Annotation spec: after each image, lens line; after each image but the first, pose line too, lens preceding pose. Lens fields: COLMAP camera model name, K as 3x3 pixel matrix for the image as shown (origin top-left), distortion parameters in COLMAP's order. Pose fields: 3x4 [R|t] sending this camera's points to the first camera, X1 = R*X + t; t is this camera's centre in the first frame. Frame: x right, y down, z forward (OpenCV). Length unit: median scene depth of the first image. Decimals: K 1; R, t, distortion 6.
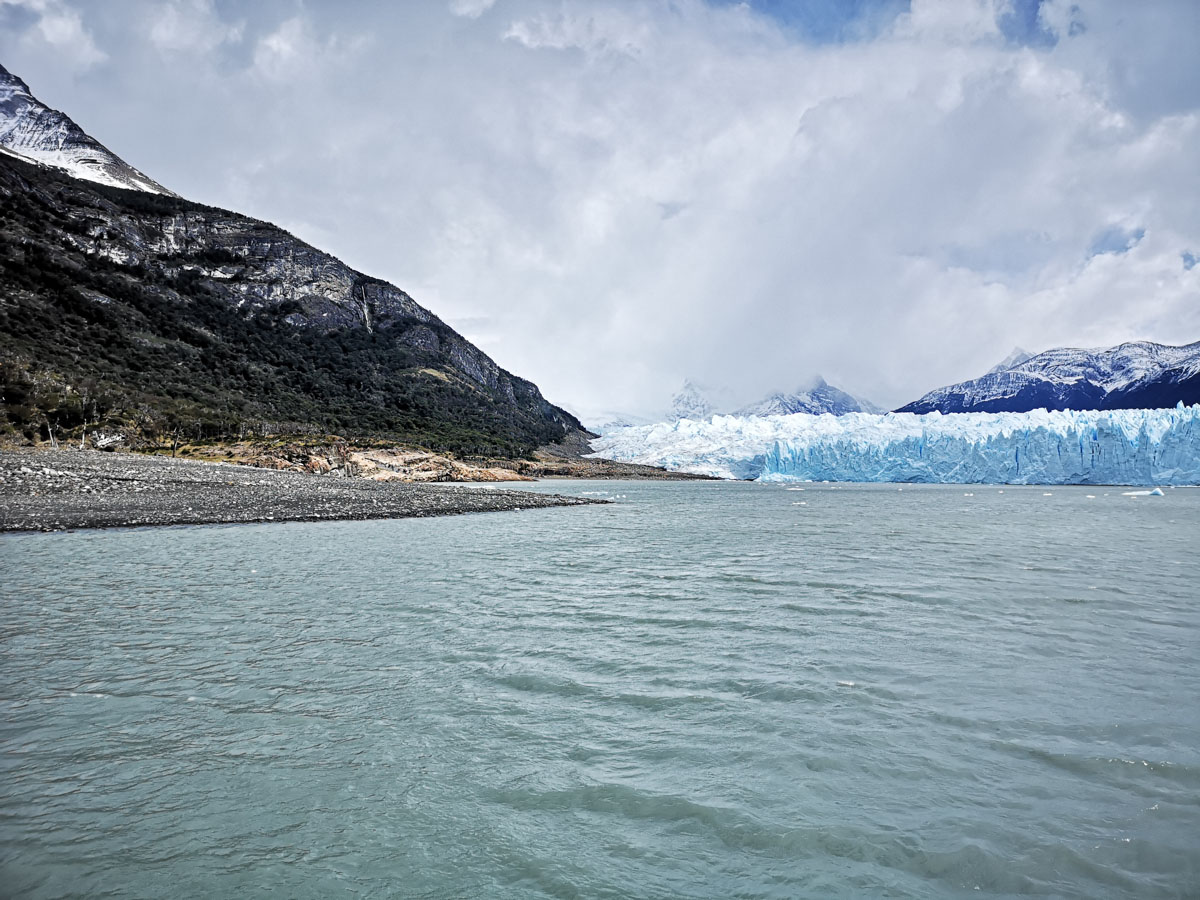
lens RADIAL K [[883.1, 0, 600.0], [0, 883.1, 450.0], [0, 0, 1]] dist [-0.006056, -0.064682]
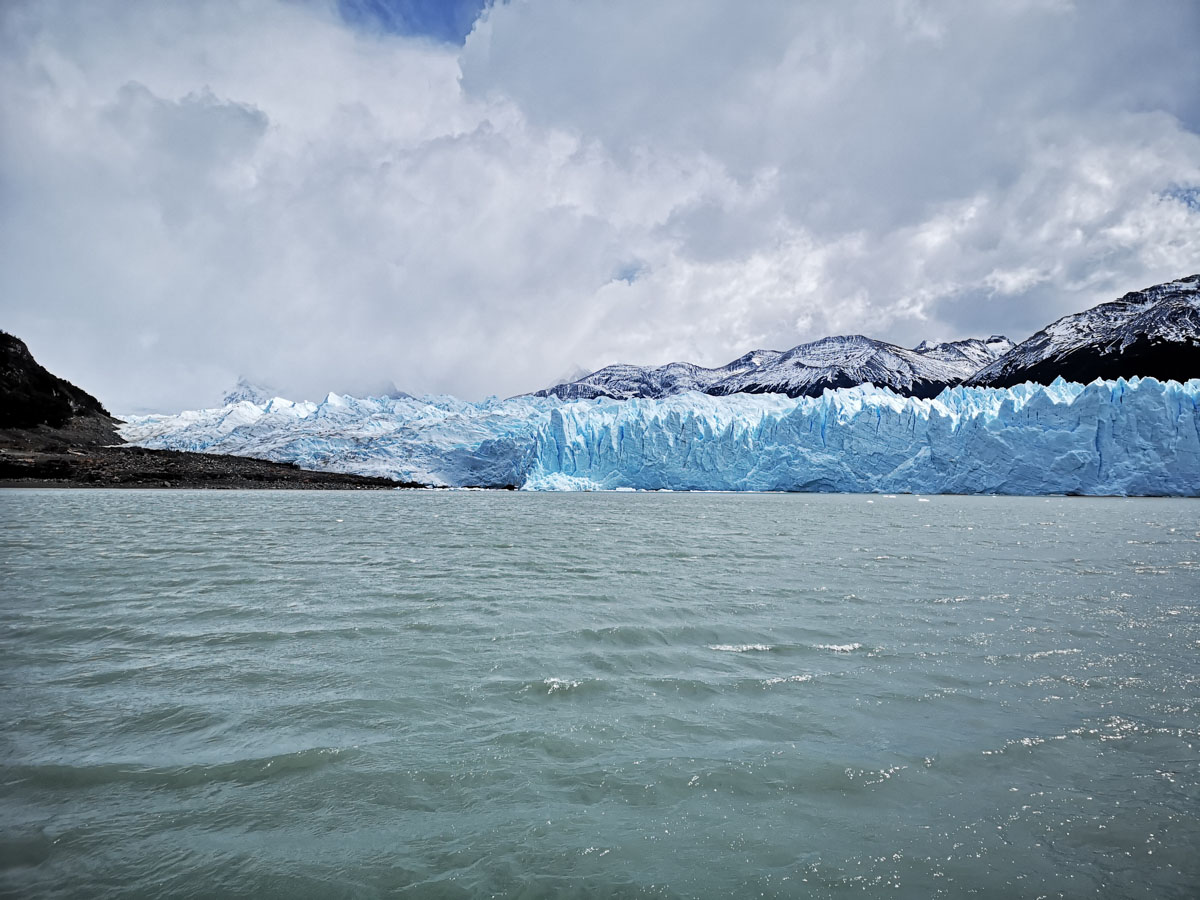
lens RADIAL K [[871.8, 0, 600.0], [0, 871.8, 450.0], [0, 0, 1]] dist [0.060714, -0.051040]
pose [[0.882105, 0.017213, 0.470738, -0.005279], [-0.013445, 0.999845, -0.011366, 0.010759], [-0.470861, 0.003697, 0.882200, 0.331465]]
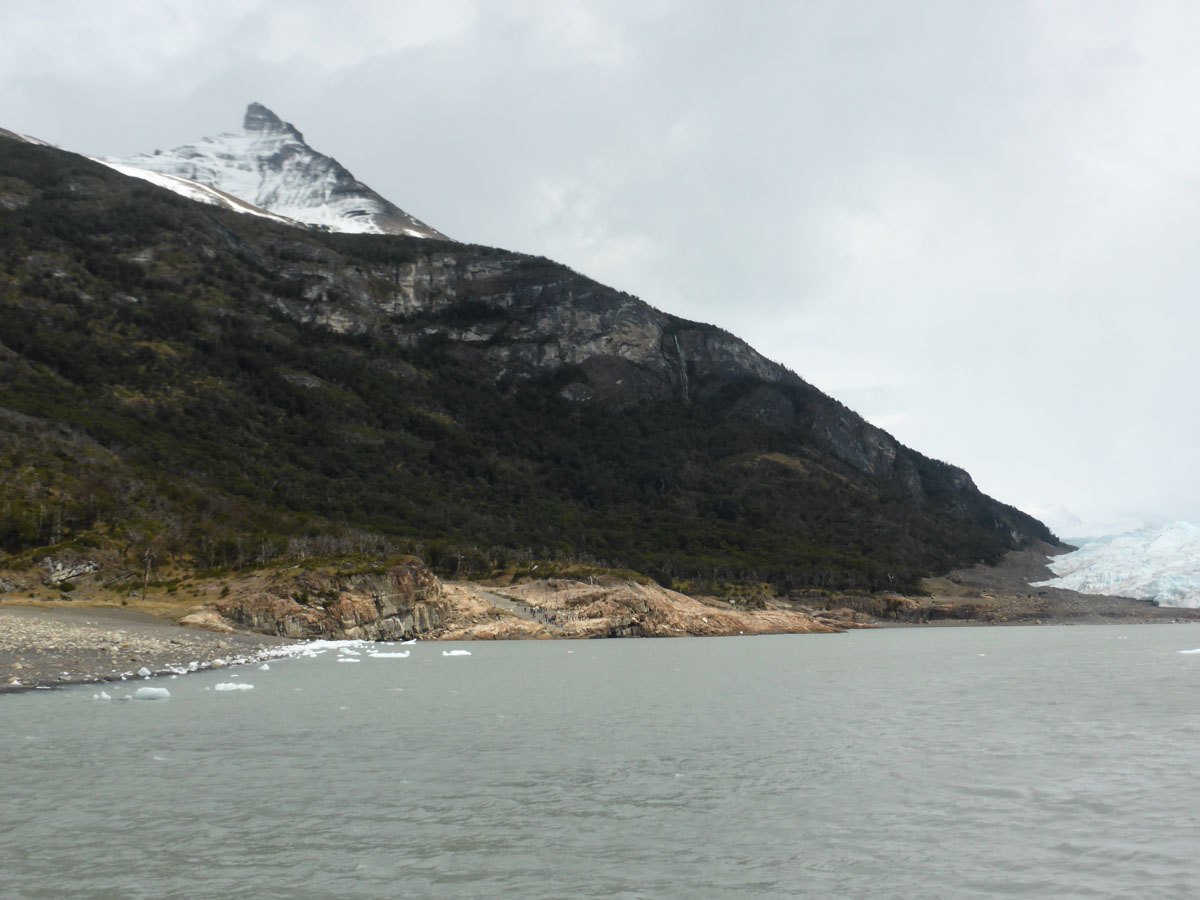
lens RADIAL K [[1313.3, 0, 600.0], [0, 1313.3, 450.0], [0, 0, 1]] dist [-0.119765, 0.022031]
pose [[0.927486, -0.062652, -0.368572, 0.037861], [0.024638, 0.993958, -0.106960, 0.002821], [0.373046, 0.090123, 0.923425, 0.093657]]
